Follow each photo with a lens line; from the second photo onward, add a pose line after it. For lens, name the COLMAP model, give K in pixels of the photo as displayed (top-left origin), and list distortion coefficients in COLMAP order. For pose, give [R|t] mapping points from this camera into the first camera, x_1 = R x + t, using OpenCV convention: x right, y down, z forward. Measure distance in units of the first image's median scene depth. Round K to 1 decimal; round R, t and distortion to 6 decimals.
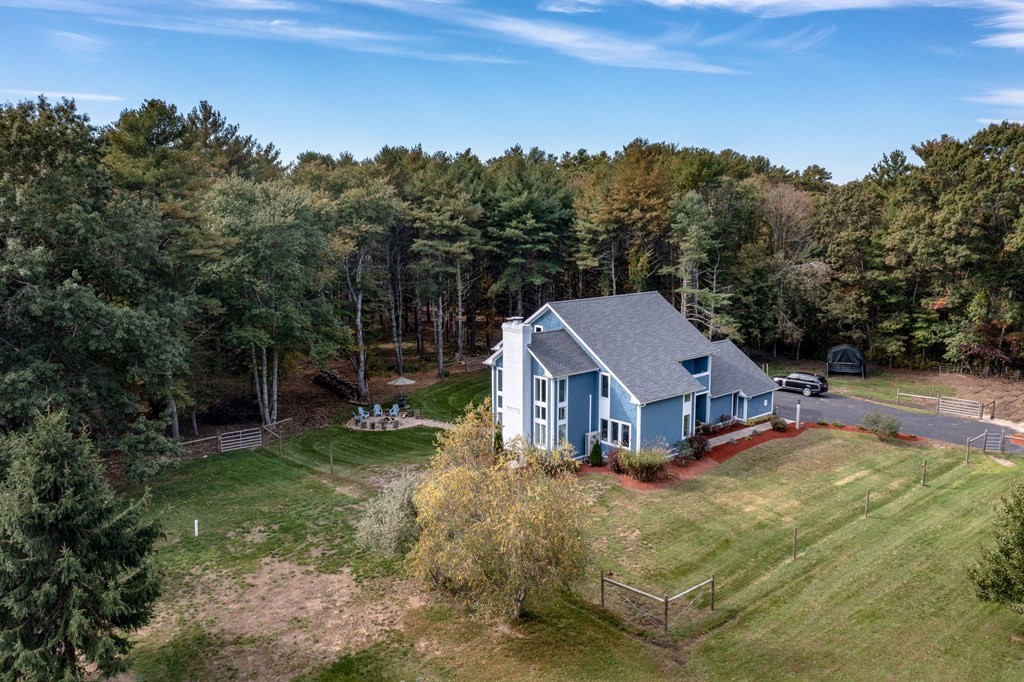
lens RADIAL K [[805.6, 0, 505.6], [0, 805.6, 338.6], [0, 0, 1]] dist [-0.034769, 0.026864]
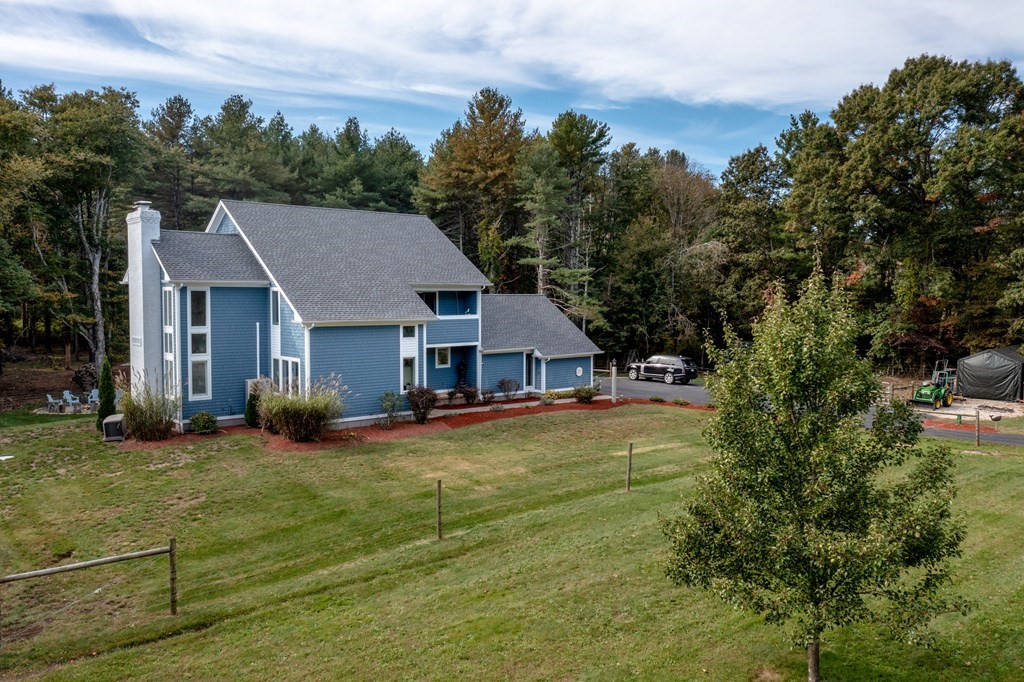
lens RADIAL K [[805.6, 0, 514.1], [0, 805.6, 336.7], [0, 0, 1]] dist [-0.034769, 0.026864]
pose [[0.999978, 0.006566, 0.001056, 0.221650], [-0.006415, 0.994190, -0.107447, 0.106023], [-0.001756, 0.107437, 0.994210, 0.237264]]
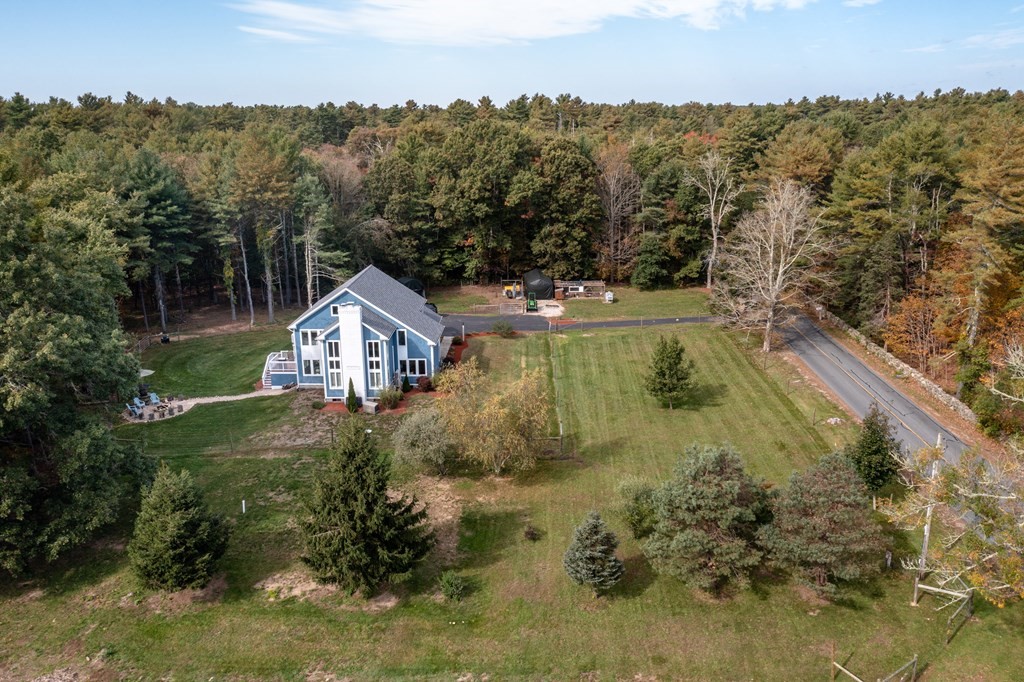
lens RADIAL K [[805.6, 0, 507.7], [0, 805.6, 343.0], [0, 0, 1]] dist [-0.034769, 0.026864]
pose [[0.676802, -0.202854, 0.707664, -0.547103], [0.119079, 0.978793, 0.166687, -0.107012], [-0.726470, -0.028546, 0.686605, -0.105437]]
